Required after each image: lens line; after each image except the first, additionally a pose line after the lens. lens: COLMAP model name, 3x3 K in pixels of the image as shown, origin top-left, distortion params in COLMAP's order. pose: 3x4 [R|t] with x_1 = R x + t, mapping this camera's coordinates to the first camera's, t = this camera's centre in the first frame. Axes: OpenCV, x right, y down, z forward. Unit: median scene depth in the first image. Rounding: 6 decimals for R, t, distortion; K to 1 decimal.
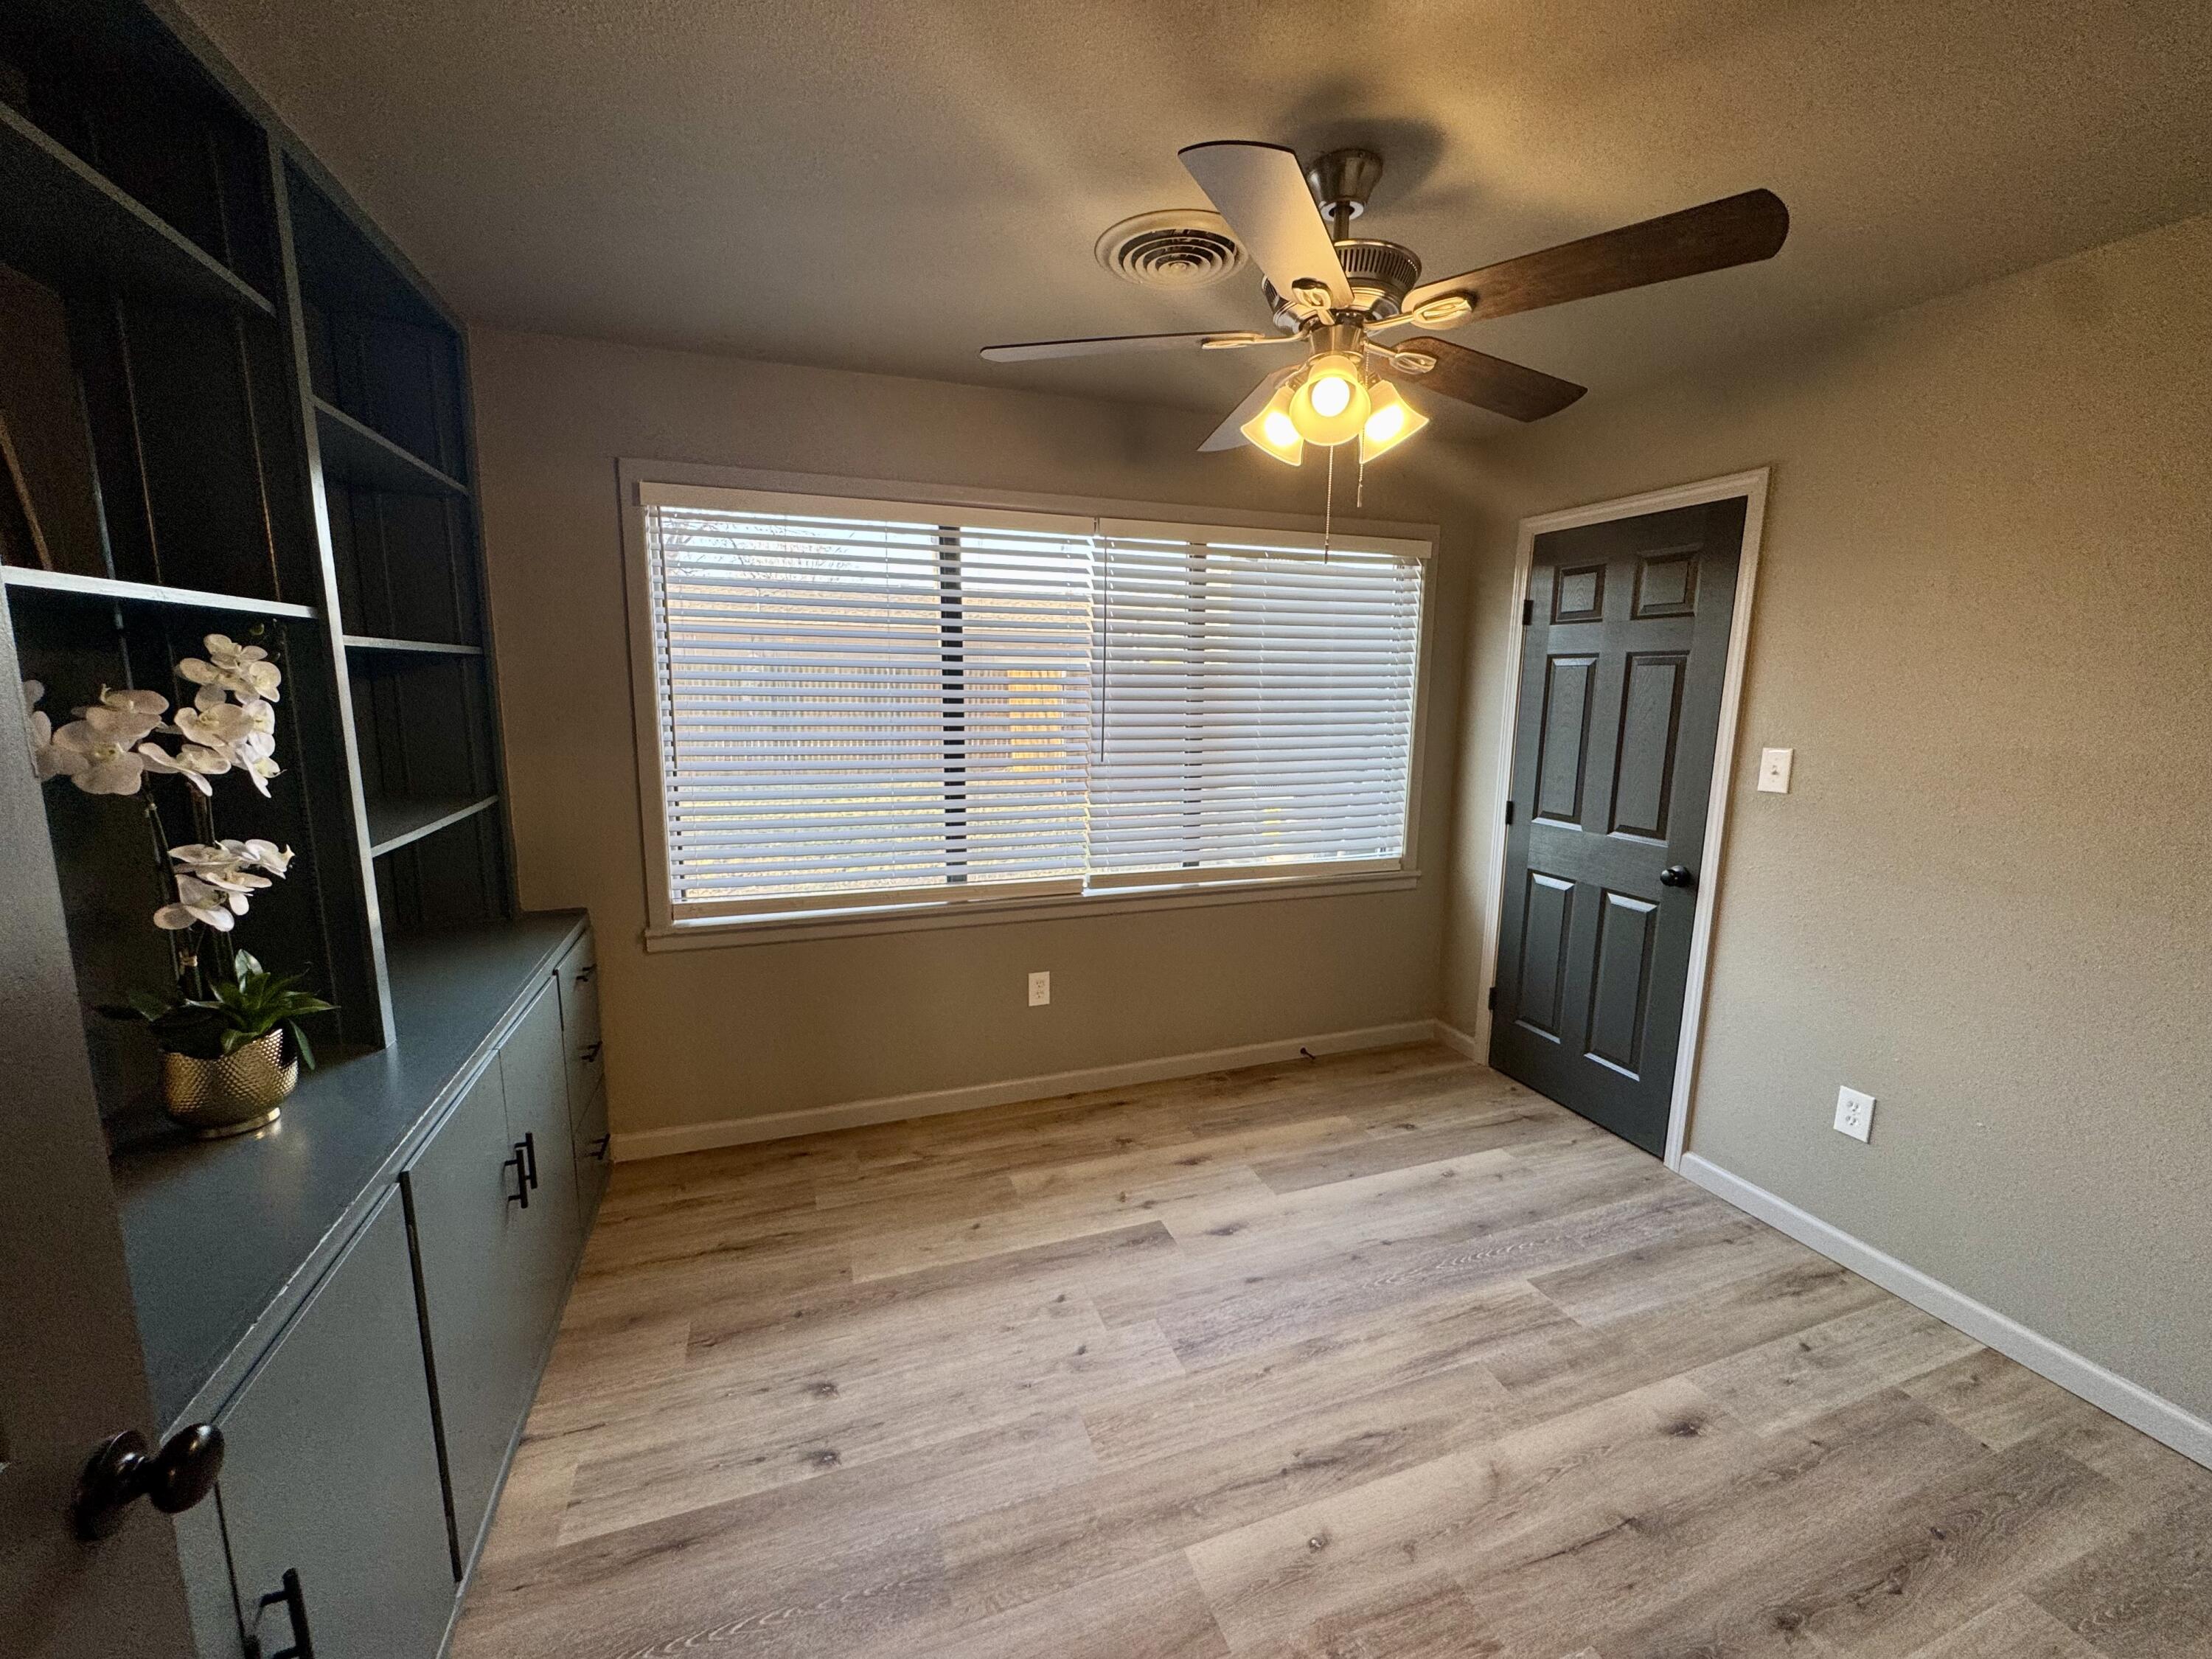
lens RADIAL K [[891.0, 0, 1102.3], [0, 891.0, 830.4], [0, 0, 1]] dist [-0.006086, 0.001016]
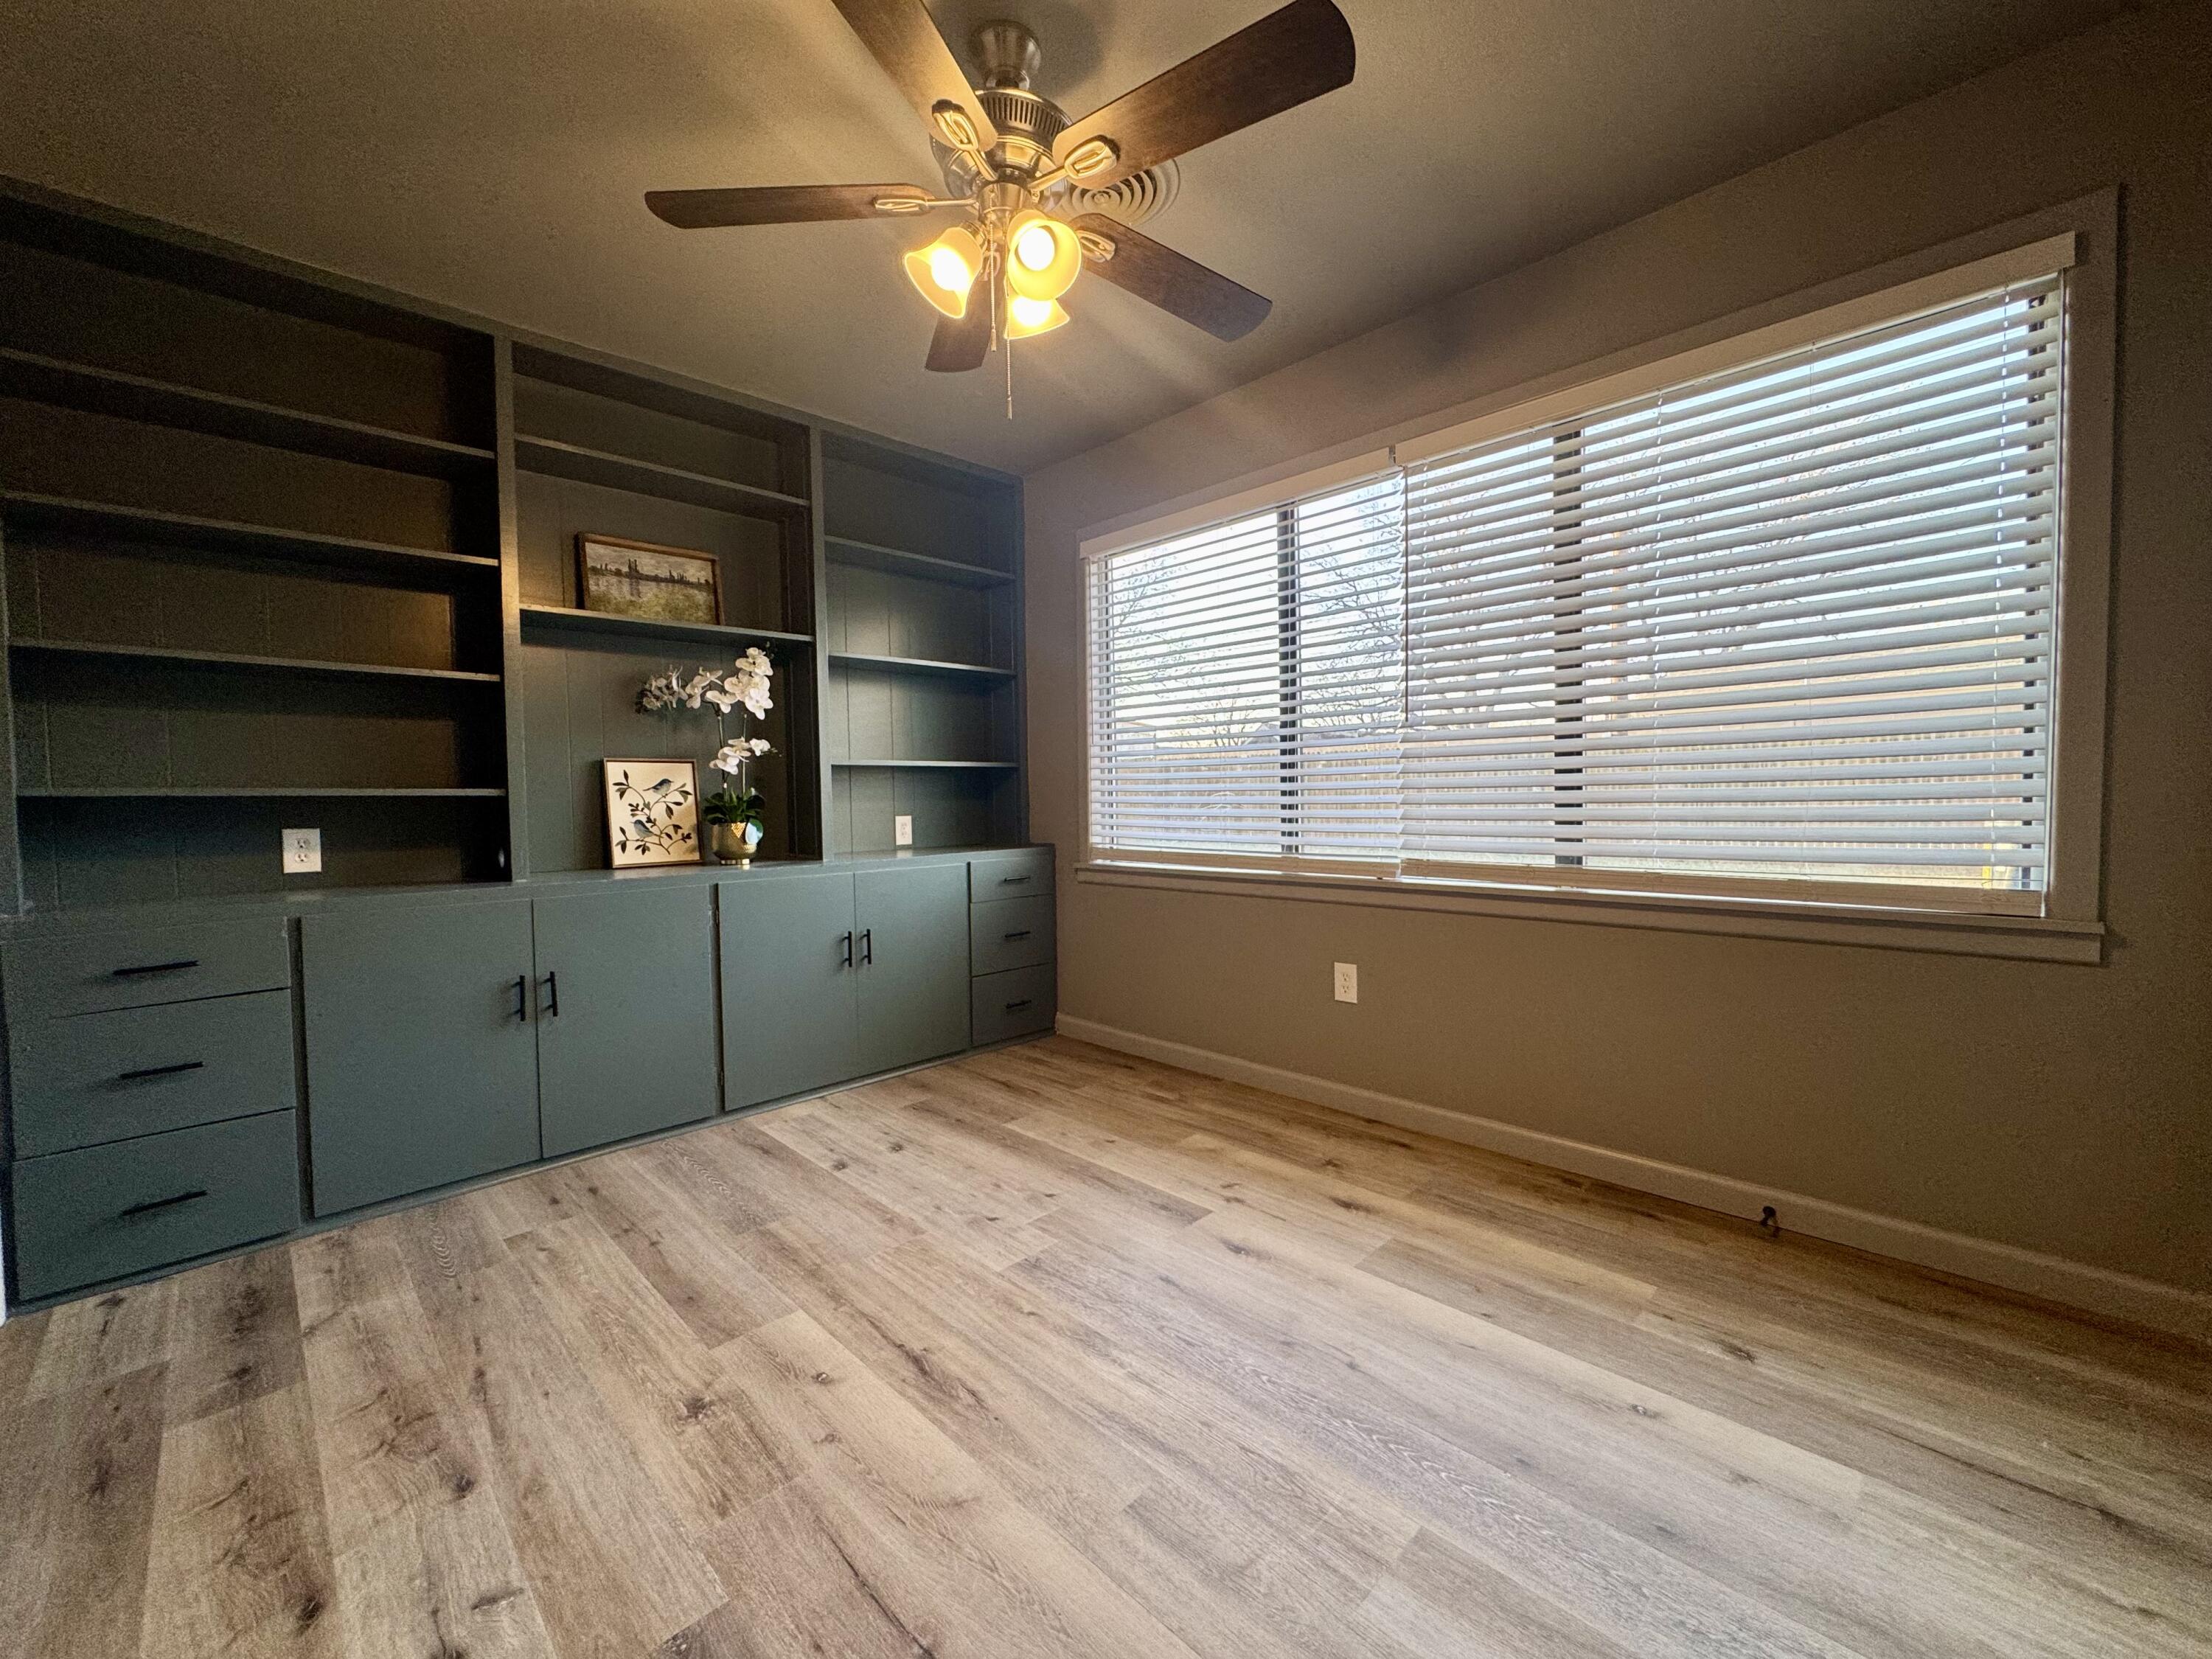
lens RADIAL K [[891.0, 0, 1102.7], [0, 891.0, 831.5], [0, 0, 1]] dist [-0.006086, 0.001016]
pose [[0.413610, 0.016166, -0.910311, 0.839948], [-0.131533, 0.990414, -0.042175, 0.129969], [0.900903, 0.137180, 0.411771, 0.521182]]
